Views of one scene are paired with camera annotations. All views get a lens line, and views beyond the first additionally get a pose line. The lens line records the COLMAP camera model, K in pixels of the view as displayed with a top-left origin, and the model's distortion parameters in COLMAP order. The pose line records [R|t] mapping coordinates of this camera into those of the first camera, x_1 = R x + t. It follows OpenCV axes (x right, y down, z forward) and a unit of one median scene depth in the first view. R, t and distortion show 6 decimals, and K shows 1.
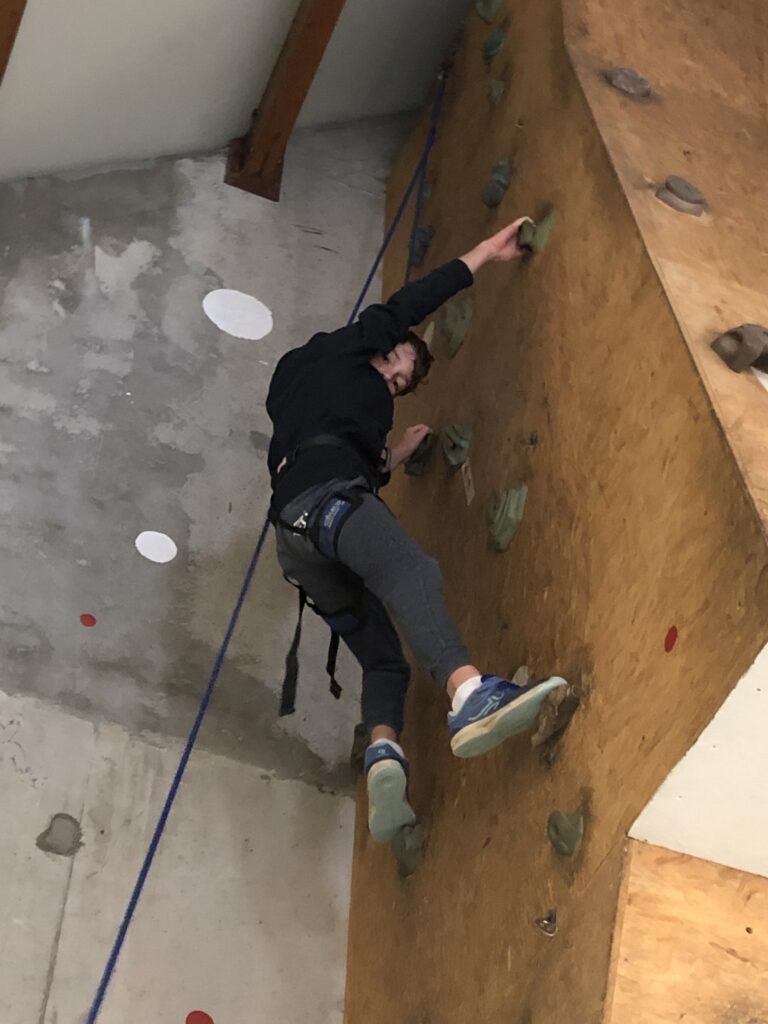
lens RADIAL K [[1993.2, 0, 394.8], [0, 1993.2, 504.4], [0, 0, 1]] dist [0.109223, 0.000000]
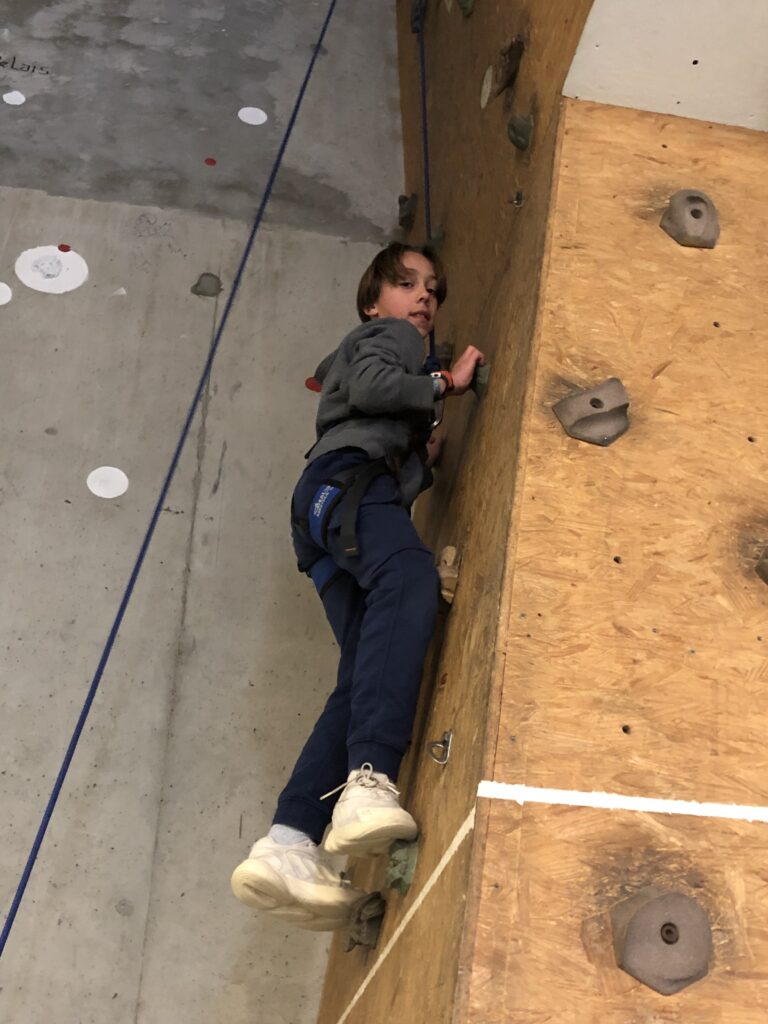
lens RADIAL K [[1138.5, 0, 366.4], [0, 1138.5, 502.9], [0, 0, 1]] dist [0.014585, 0.000000]
pose [[0.980171, -0.148440, -0.131262, 0.033074], [0.170342, 0.969639, 0.175454, 0.177474], [0.101232, -0.194334, 0.975698, 0.144577]]
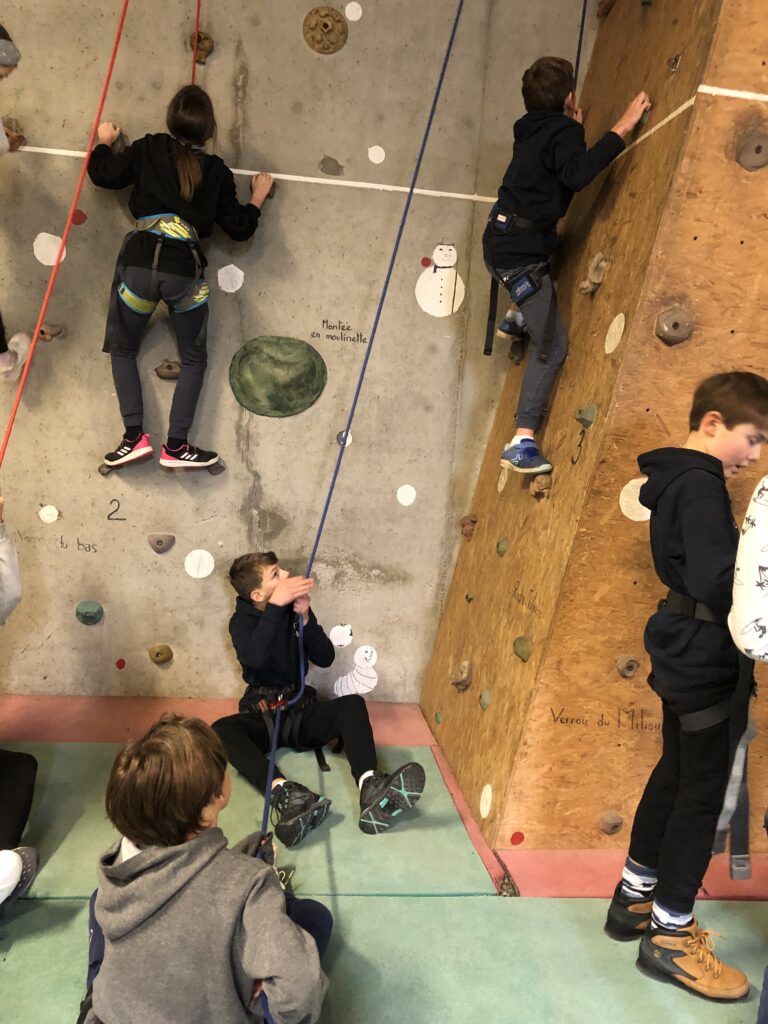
lens RADIAL K [[838.2, 0, 378.1], [0, 838.2, 507.9], [0, 0, 1]] dist [0.035032, -0.029543]
pose [[0.964919, 0.068414, -0.253479, -0.027304], [0.166744, 0.586063, 0.792923, 0.003237], [0.202801, -0.807372, 0.554095, -0.133936]]
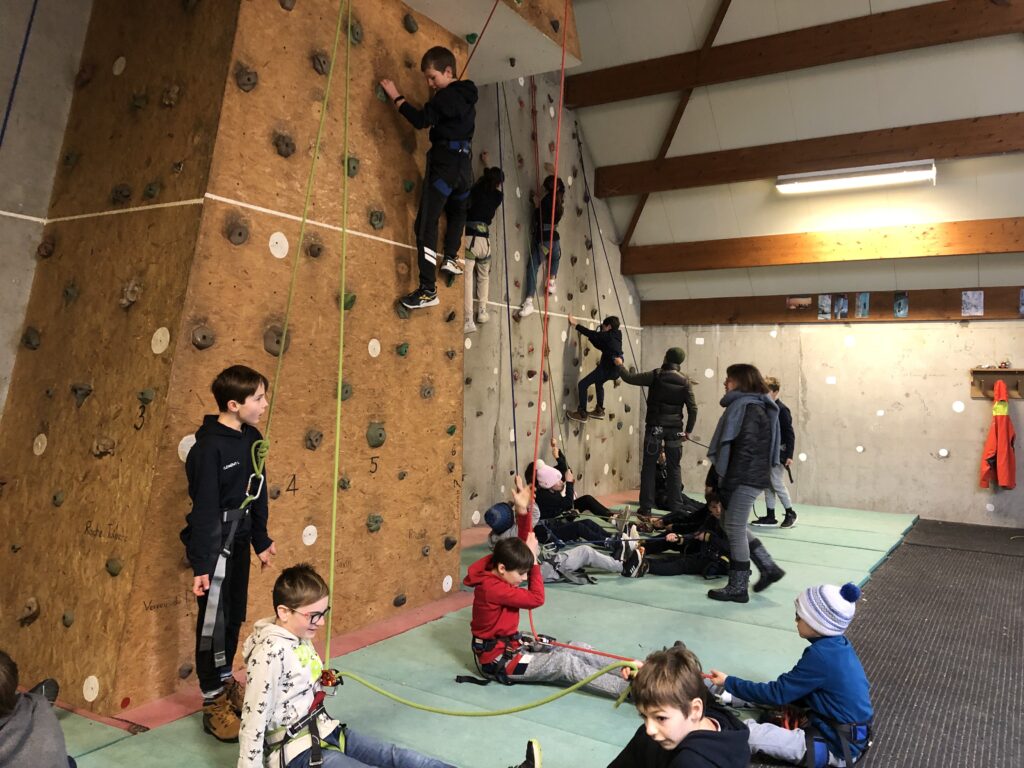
lens RADIAL K [[838.2, 0, 524.7], [0, 838.2, 369.1], [0, 0, 1]] dist [0.035032, -0.029543]
pose [[0.790944, 0.002294, 0.611884, -0.250616], [-0.466076, 0.650183, 0.600030, -0.246485], [-0.396460, -0.759774, 0.515328, -0.294830]]
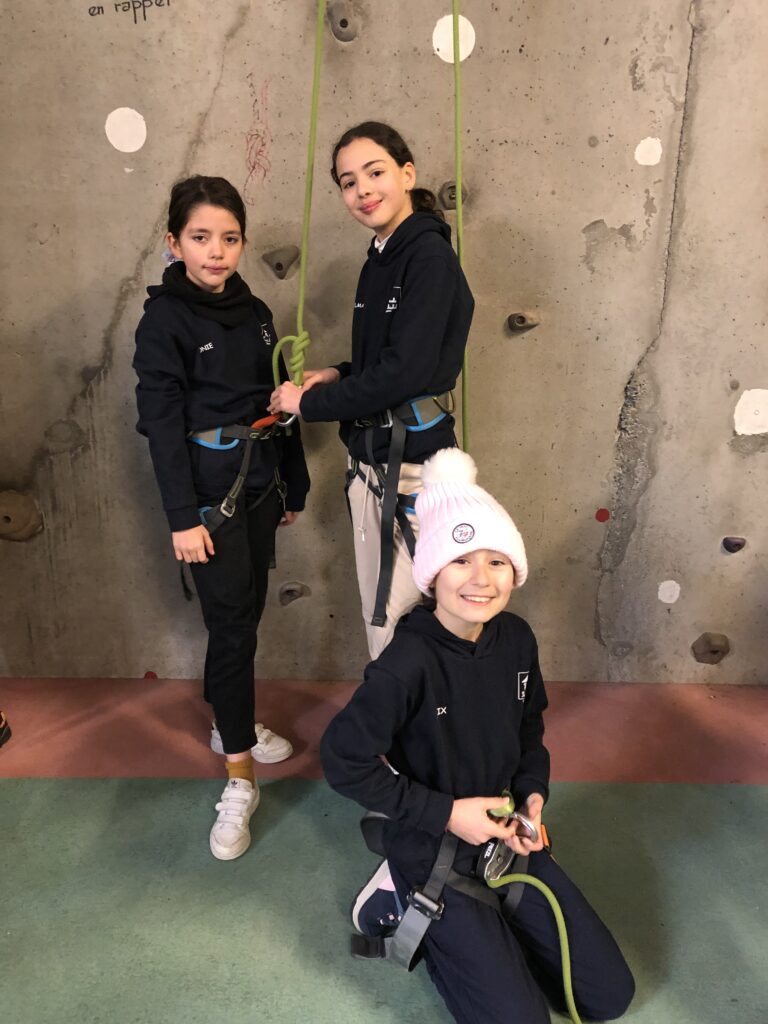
lens RADIAL K [[838.2, 0, 370.2], [0, 838.2, 511.5], [0, 0, 1]] dist [0.035032, -0.029543]
pose [[0.924623, 0.097402, -0.368220, 0.872890], [0.297118, 0.420437, 0.857294, 0.522781], [0.238315, -0.902078, 0.359806, 0.286546]]
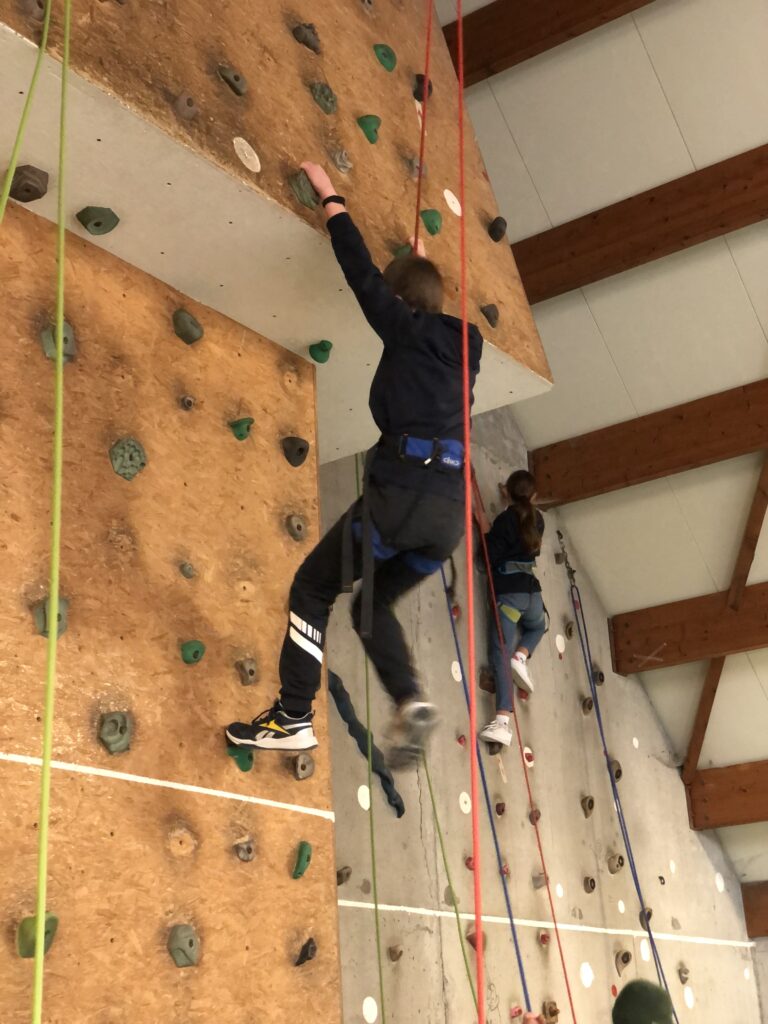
lens RADIAL K [[1534.6, 0, 384.8], [0, 1534.6, 509.6], [0, 0, 1]] dist [0.061158, 0.000000]
pose [[0.836675, 0.127139, 0.532740, -0.087076], [-0.368254, 0.850587, 0.375355, -0.116224], [-0.405419, -0.510234, 0.758483, -0.163093]]
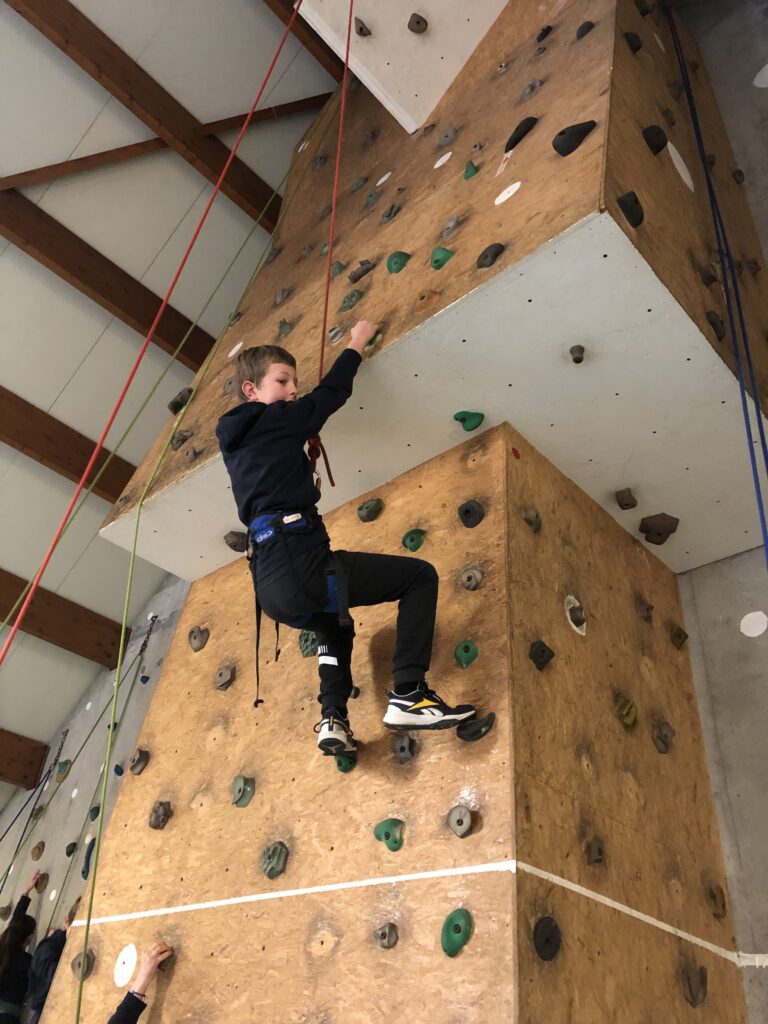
lens RADIAL K [[838.2, 0, 381.7], [0, 838.2, 509.0], [0, 0, 1]] dist [0.035032, -0.029543]
pose [[0.427720, -0.530697, -0.731722, 0.842775], [0.648069, 0.744360, -0.161042, 0.321351], [0.630129, -0.405325, 0.662305, 0.234293]]
